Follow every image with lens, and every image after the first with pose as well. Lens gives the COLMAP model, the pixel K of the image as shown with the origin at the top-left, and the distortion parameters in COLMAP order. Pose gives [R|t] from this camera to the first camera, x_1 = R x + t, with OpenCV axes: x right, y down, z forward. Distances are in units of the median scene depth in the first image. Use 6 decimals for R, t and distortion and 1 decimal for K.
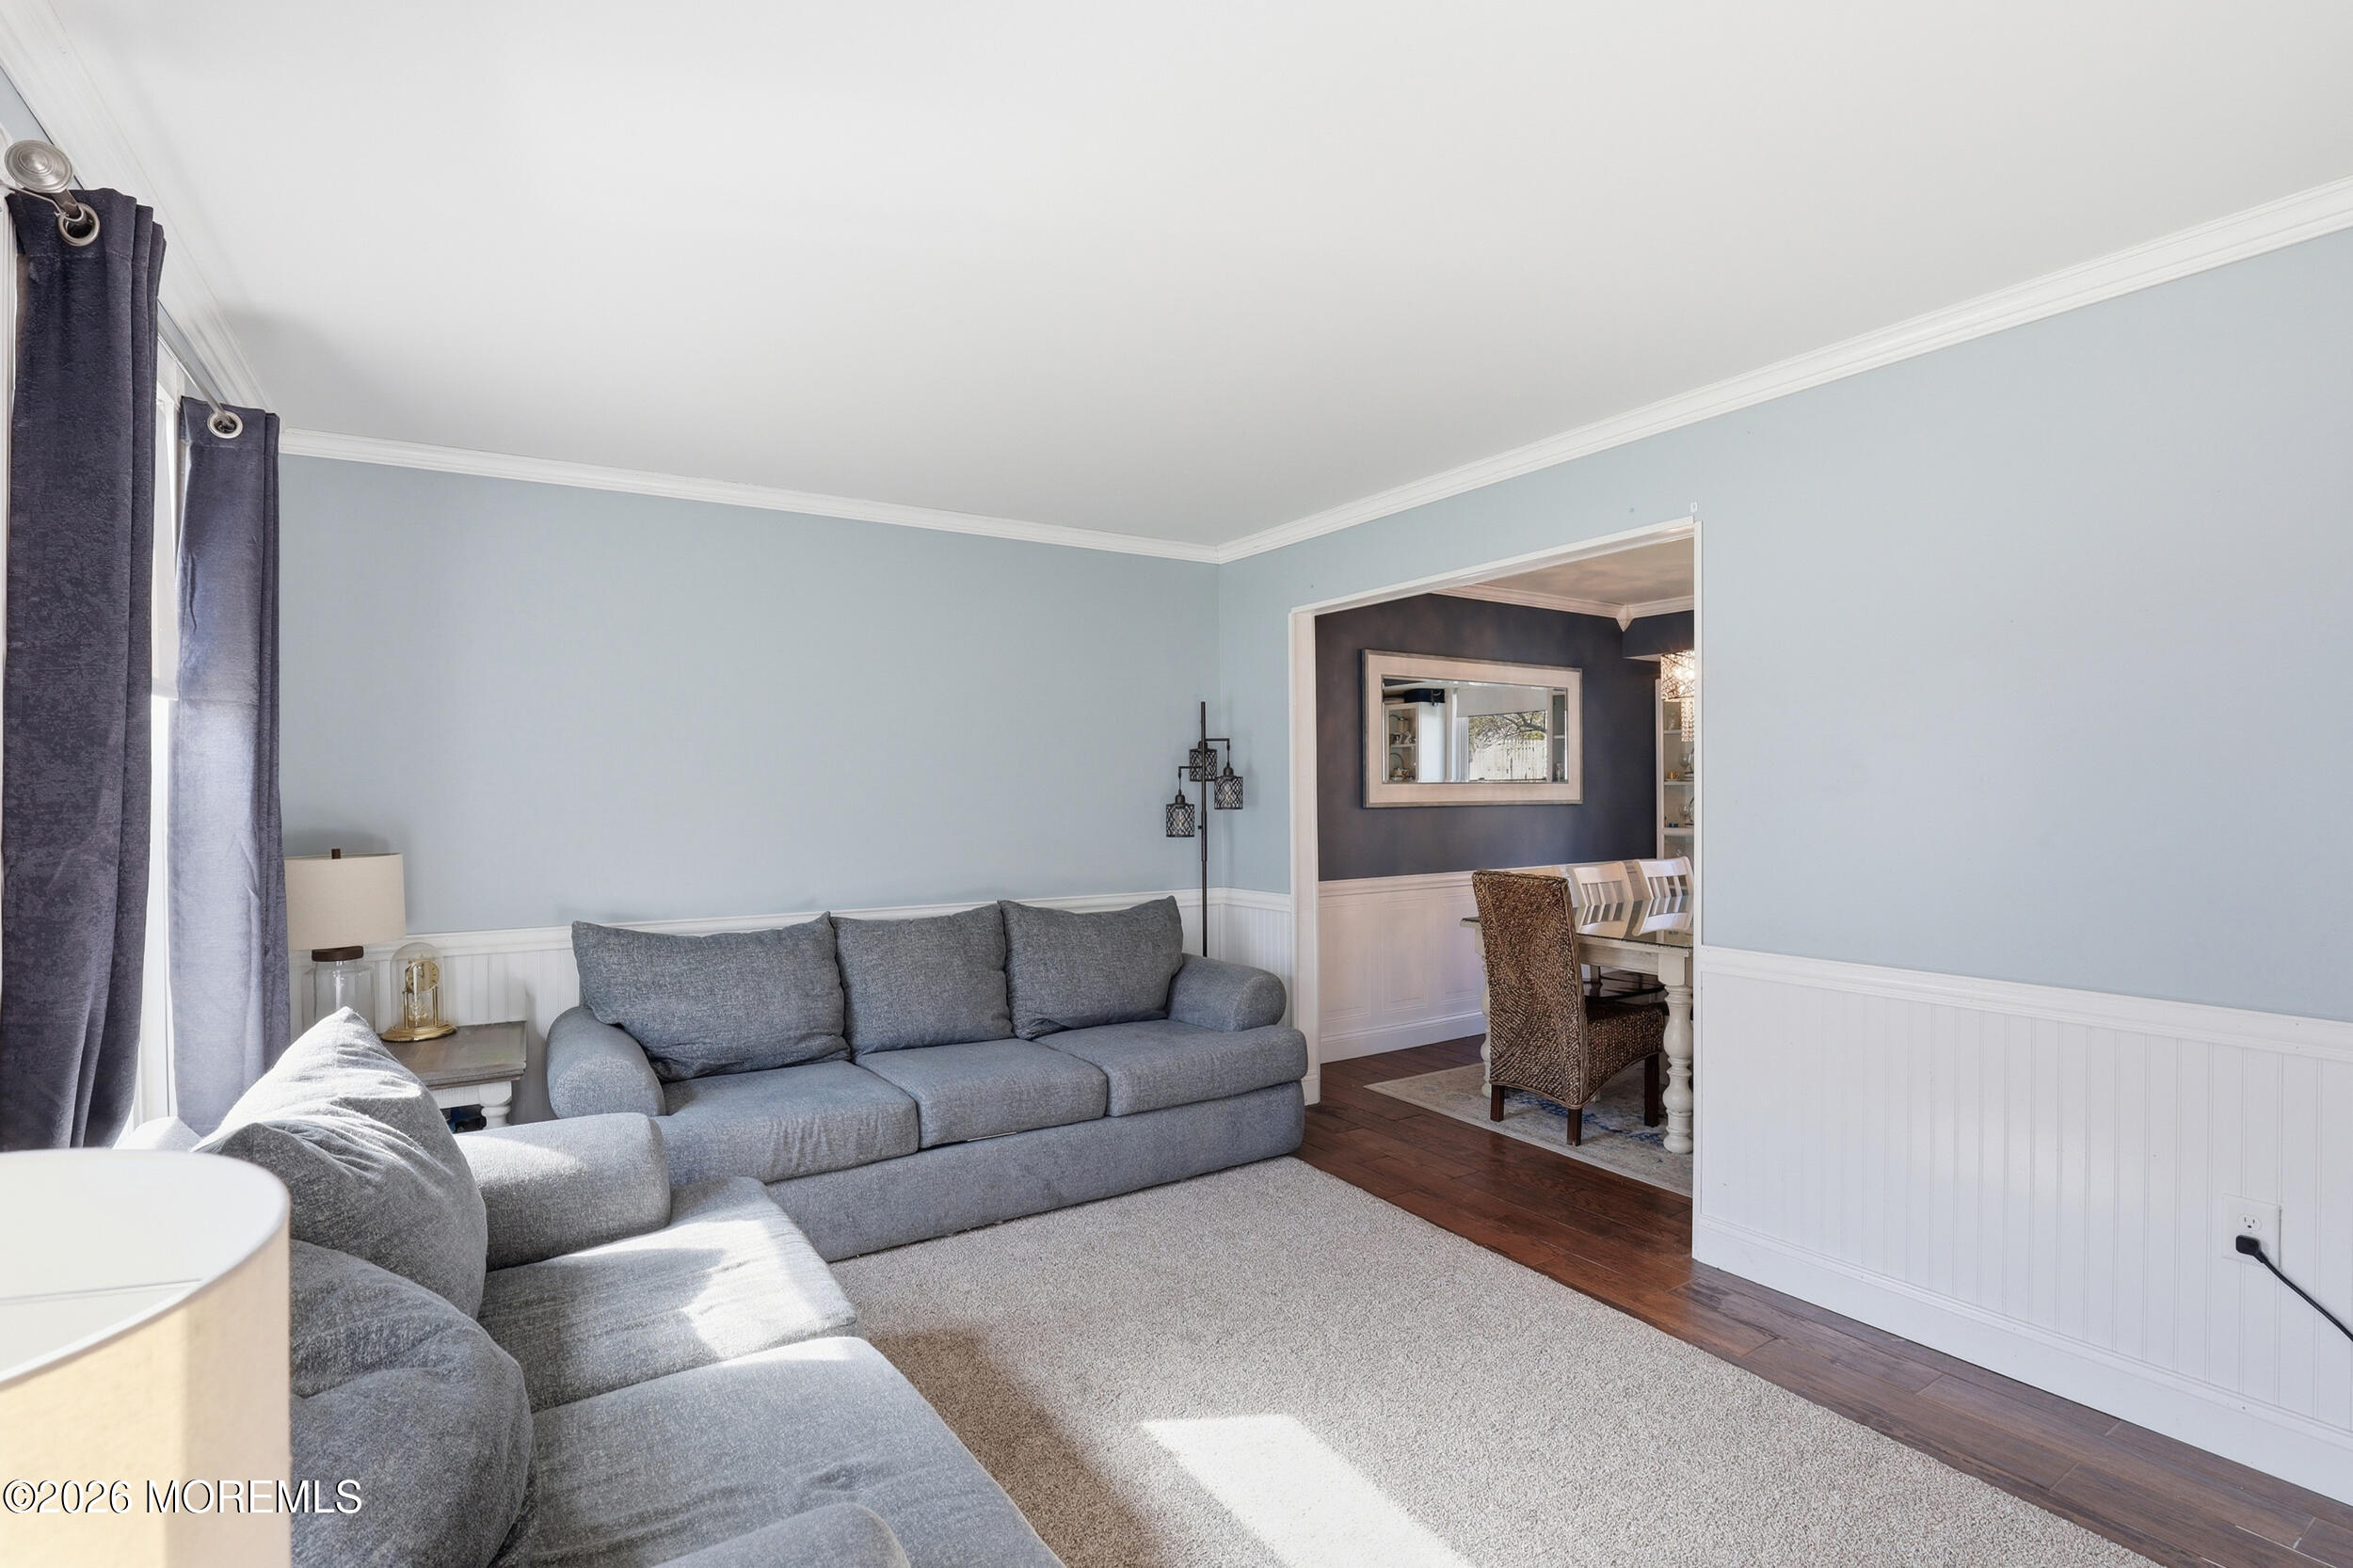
lens RADIAL K [[1087.9, 0, 1157.0], [0, 1087.9, 782.8], [0, 0, 1]] dist [-0.025872, 0.003103]
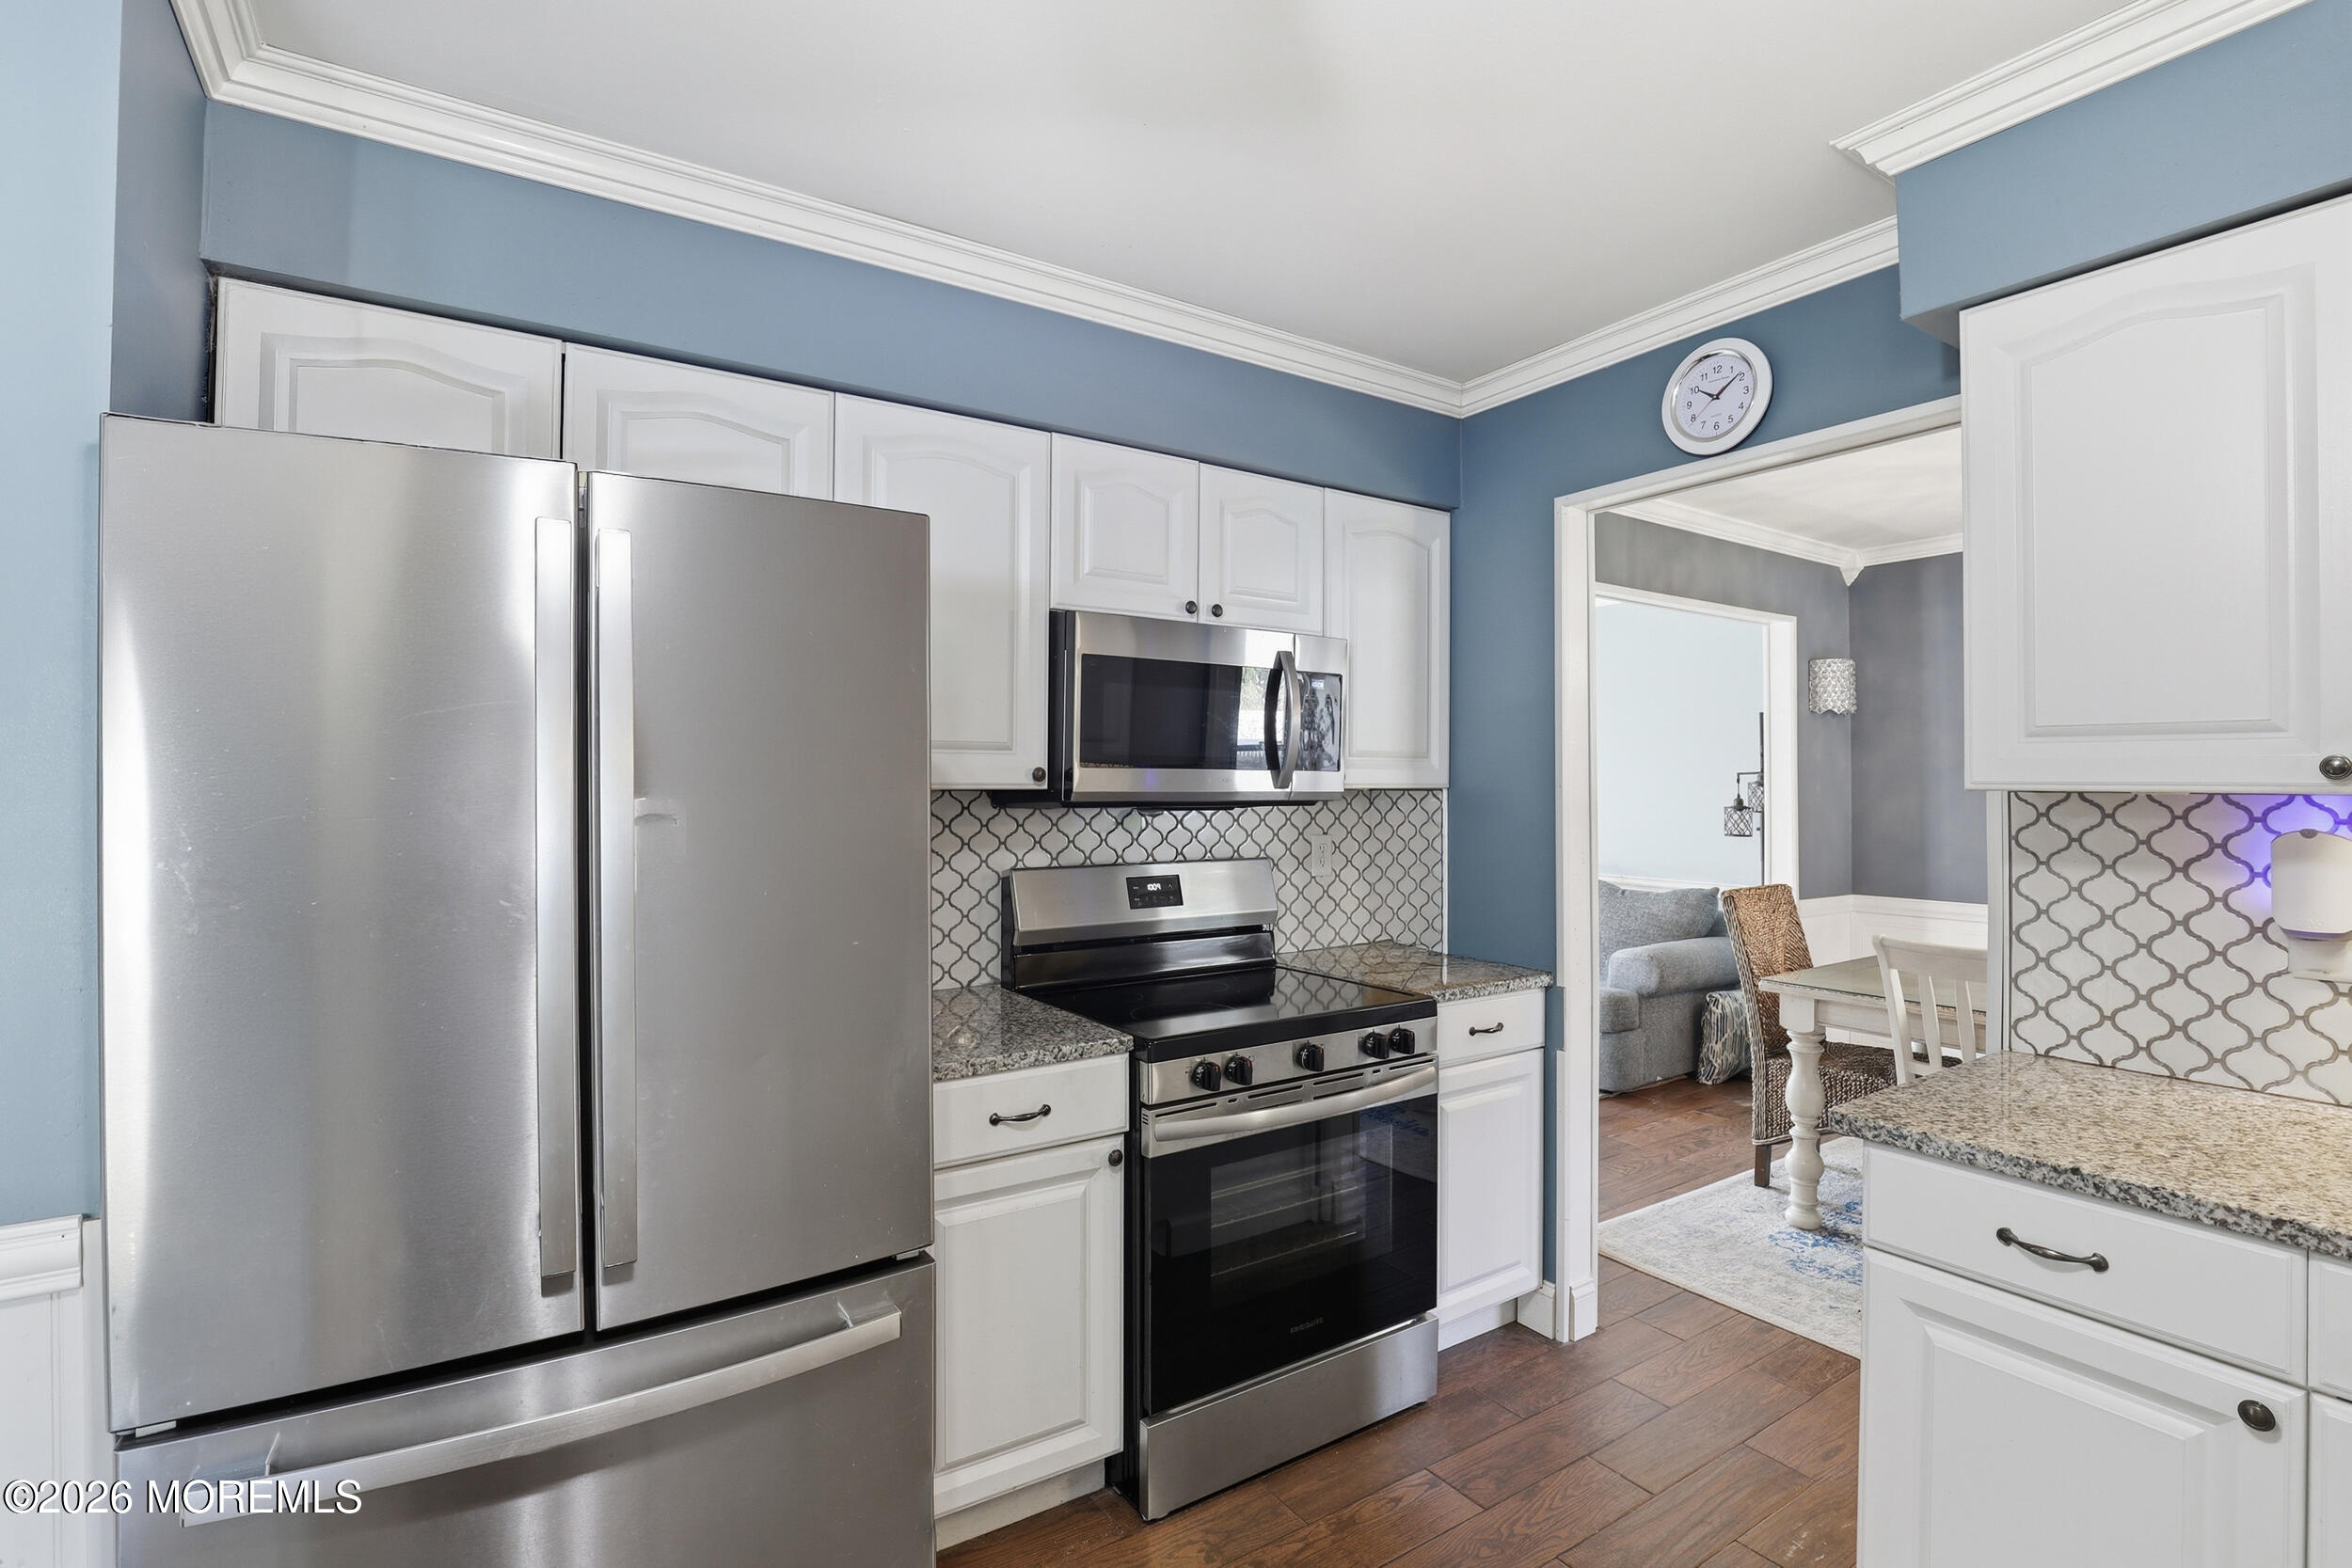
lens RADIAL K [[1087.4, 0, 1167.8], [0, 1087.4, 769.8], [0, 0, 1]] dist [-0.025872, 0.003103]
pose [[0.009769, -0.012527, -0.999874, 1.378967], [0.001299, 0.999921, -0.012515, -0.006627], [0.999951, -0.001177, 0.009785, 0.507334]]
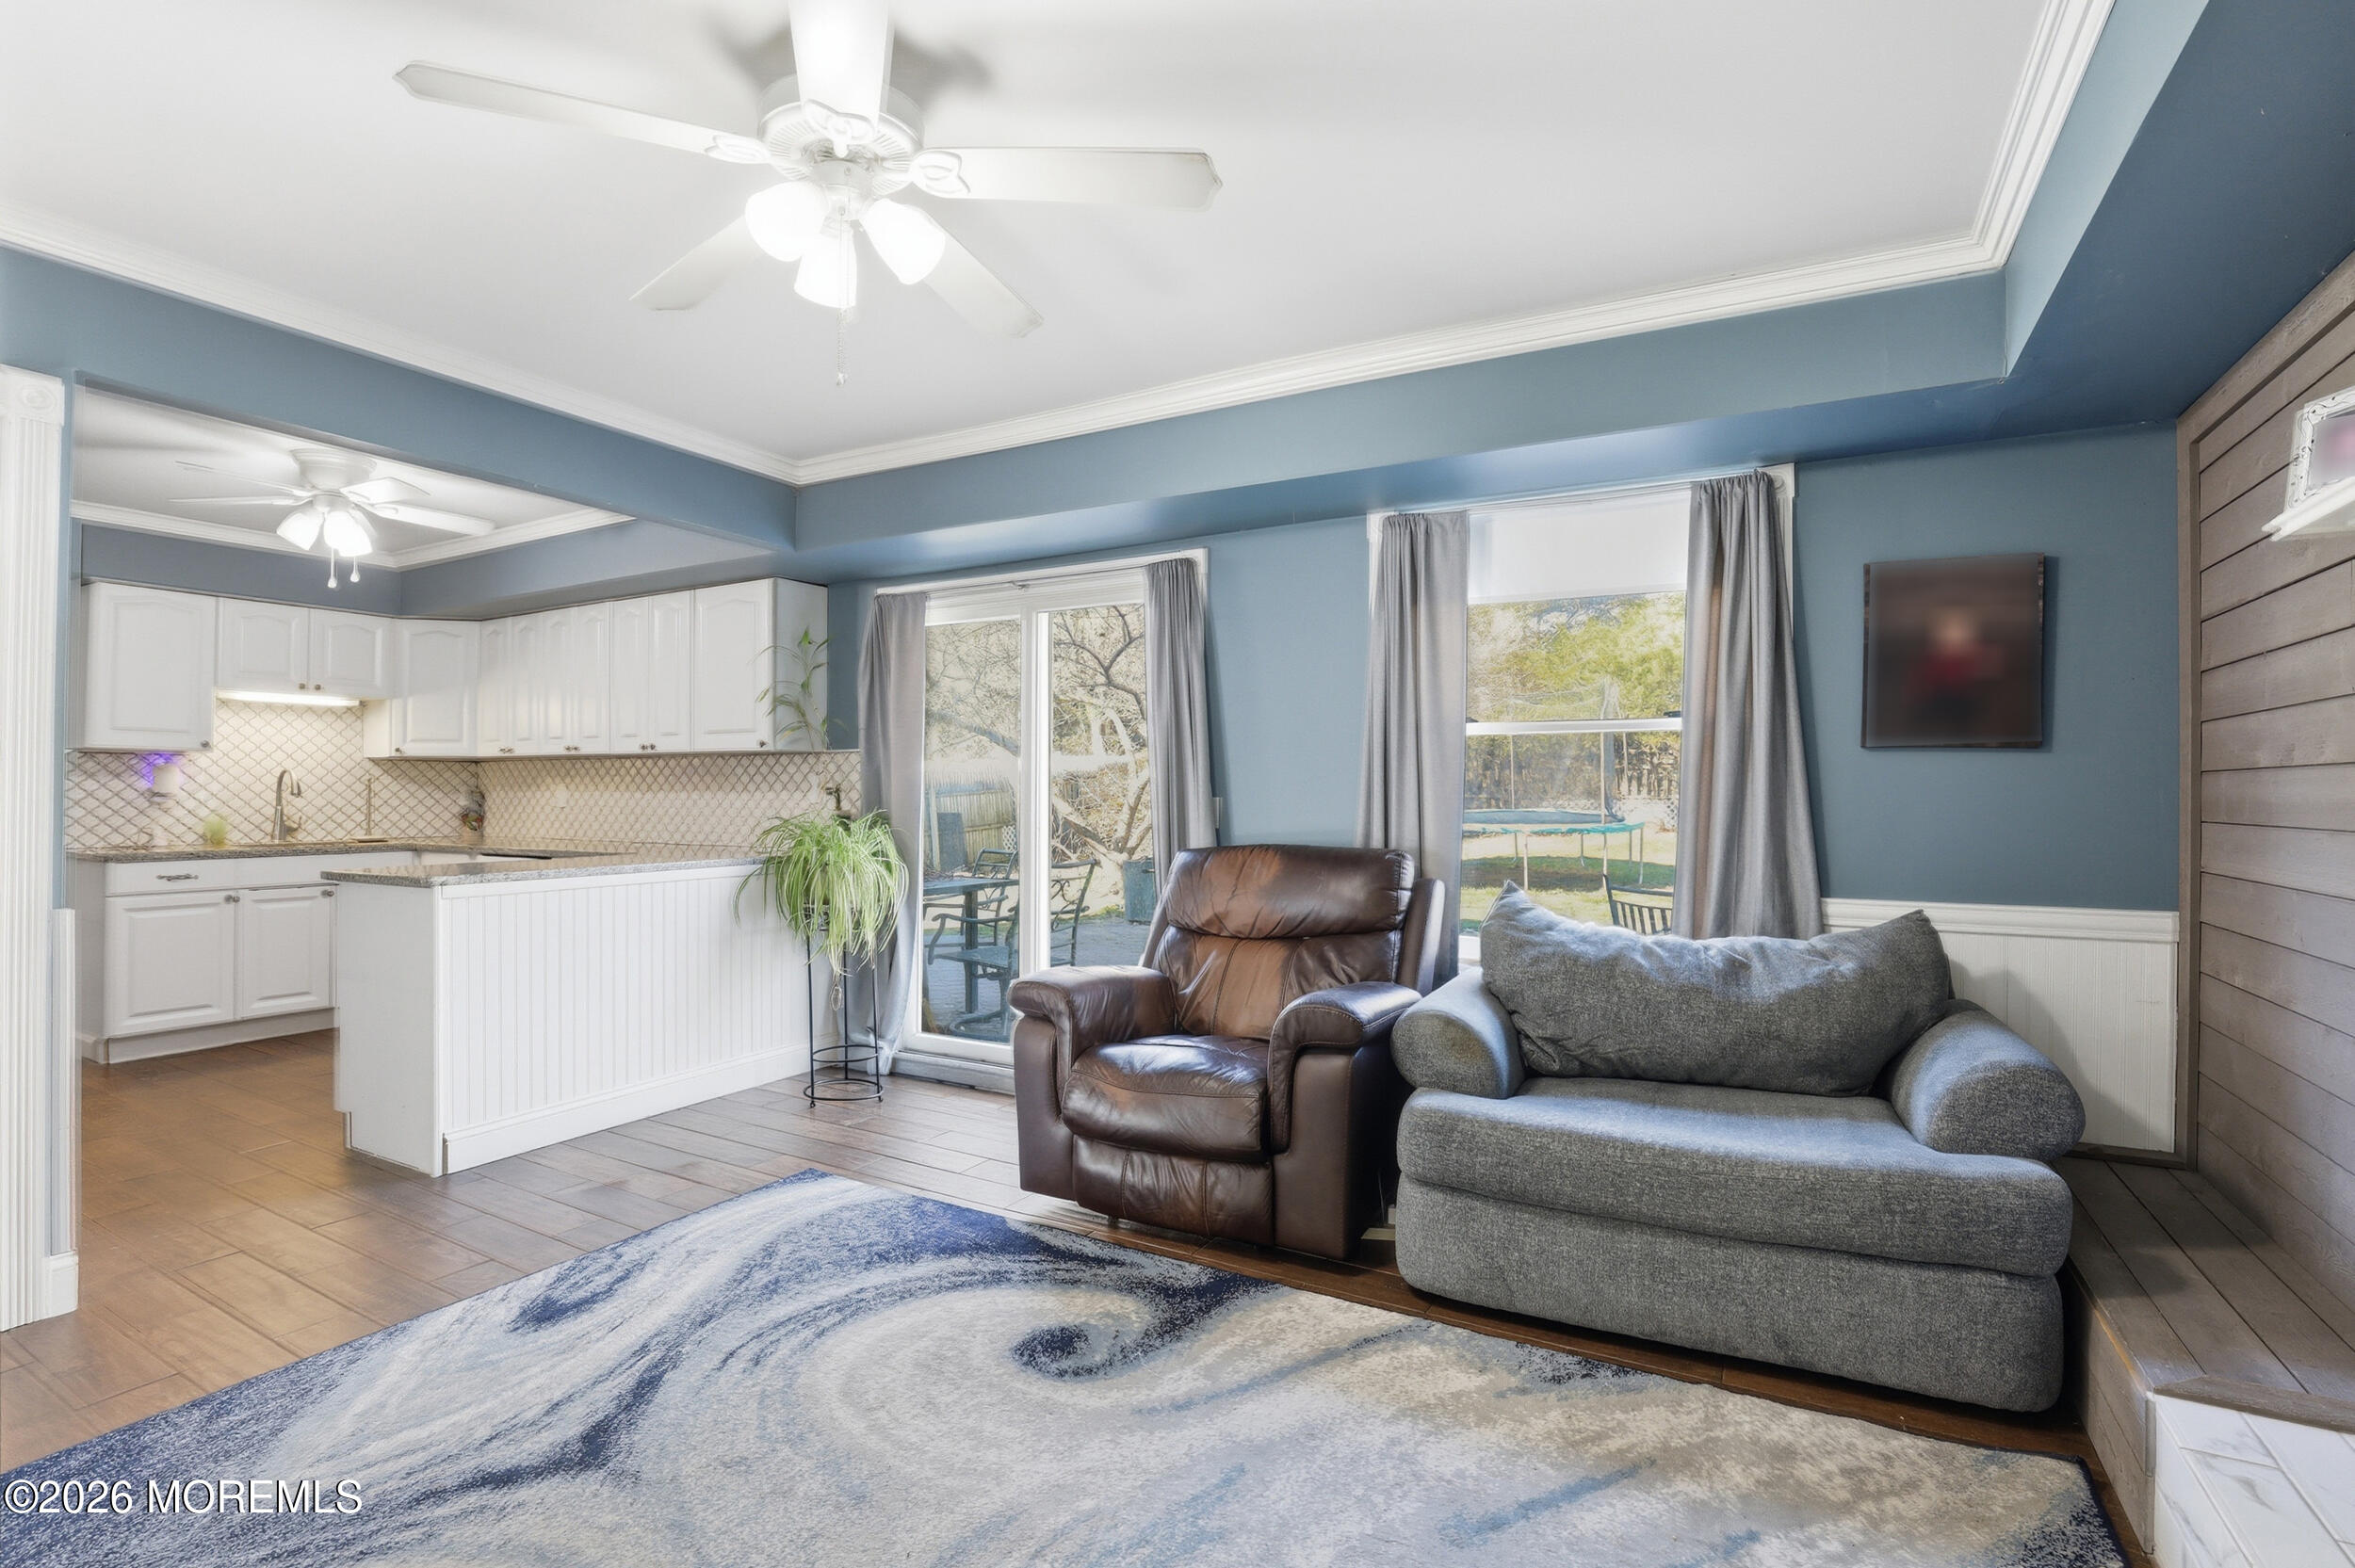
lens RADIAL K [[1088.7, 0, 1187.5], [0, 1088.7, 778.4], [0, 0, 1]] dist [-0.025872, 0.003103]
pose [[0.882418, 0.008529, 0.470388, 1.489137], [-0.005070, 0.999950, -0.008619, 0.036680], [-0.470438, 0.005220, 0.882418, -0.854326]]
